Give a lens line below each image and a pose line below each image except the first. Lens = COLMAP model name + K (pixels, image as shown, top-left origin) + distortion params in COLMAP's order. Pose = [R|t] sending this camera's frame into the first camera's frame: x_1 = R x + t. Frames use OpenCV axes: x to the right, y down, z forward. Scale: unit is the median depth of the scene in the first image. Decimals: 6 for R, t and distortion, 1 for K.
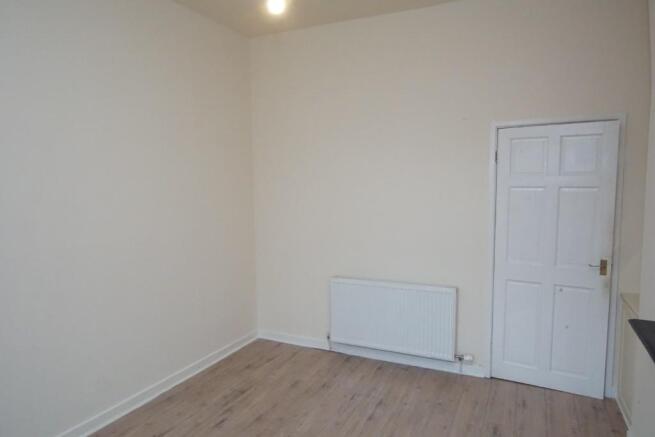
lens RADIAL K [[433.1, 0, 327.5], [0, 433.1, 218.5], [0, 0, 1]] dist [-0.002674, 0.001416]
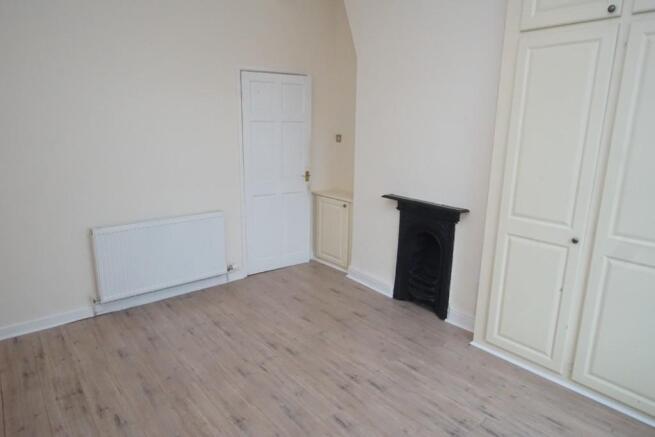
lens RADIAL K [[433.1, 0, 327.5], [0, 433.1, 218.5], [0, 0, 1]] dist [-0.002674, 0.001416]
pose [[0.398024, -0.193858, 0.896658, -0.633090], [0.058784, 0.980798, 0.185955, -0.016238], [-0.915490, -0.021305, 0.401777, 0.288442]]
